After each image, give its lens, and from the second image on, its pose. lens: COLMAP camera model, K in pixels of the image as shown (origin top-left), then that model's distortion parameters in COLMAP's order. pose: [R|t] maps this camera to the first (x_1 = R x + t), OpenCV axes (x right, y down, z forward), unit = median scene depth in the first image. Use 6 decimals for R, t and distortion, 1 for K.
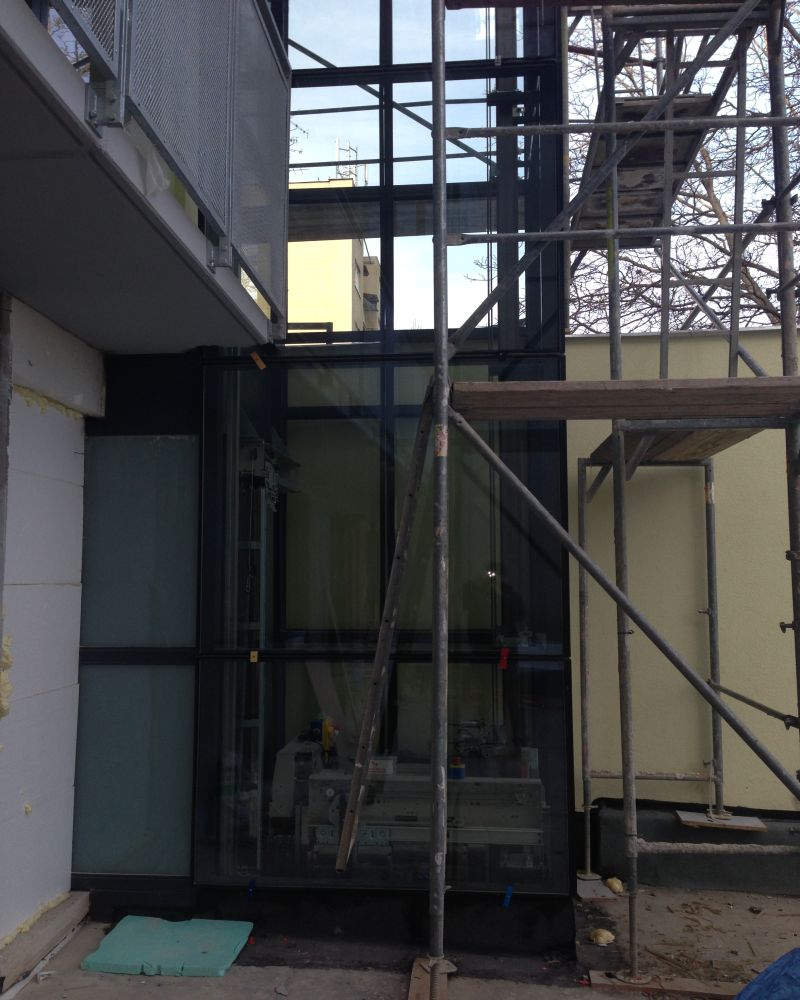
lens RADIAL K [[926.6, 0, 386.2], [0, 926.6, 500.5], [0, 0, 1]] dist [0.147239, -0.254456]
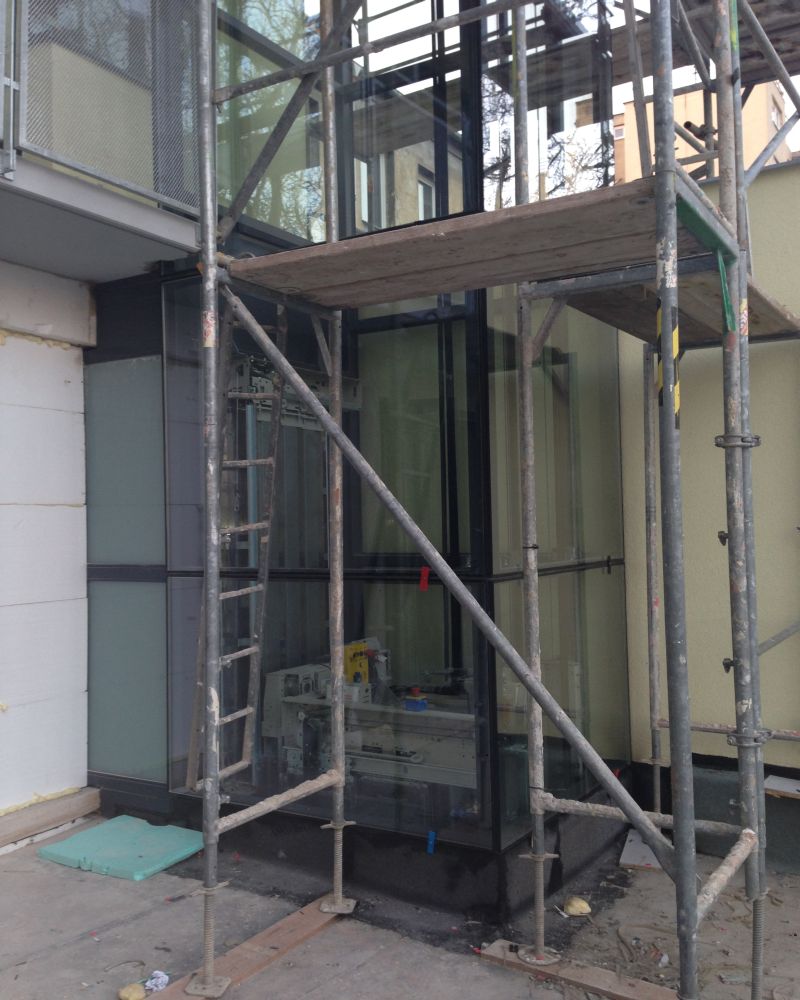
lens RADIAL K [[926.6, 0, 386.2], [0, 926.6, 500.5], [0, 0, 1]] dist [0.147239, -0.254456]
pose [[0.903714, -0.024293, -0.427447, 0.476515], [0.051683, 0.997278, 0.052591, 0.049208], [0.425006, -0.069618, 0.902509, 0.204184]]
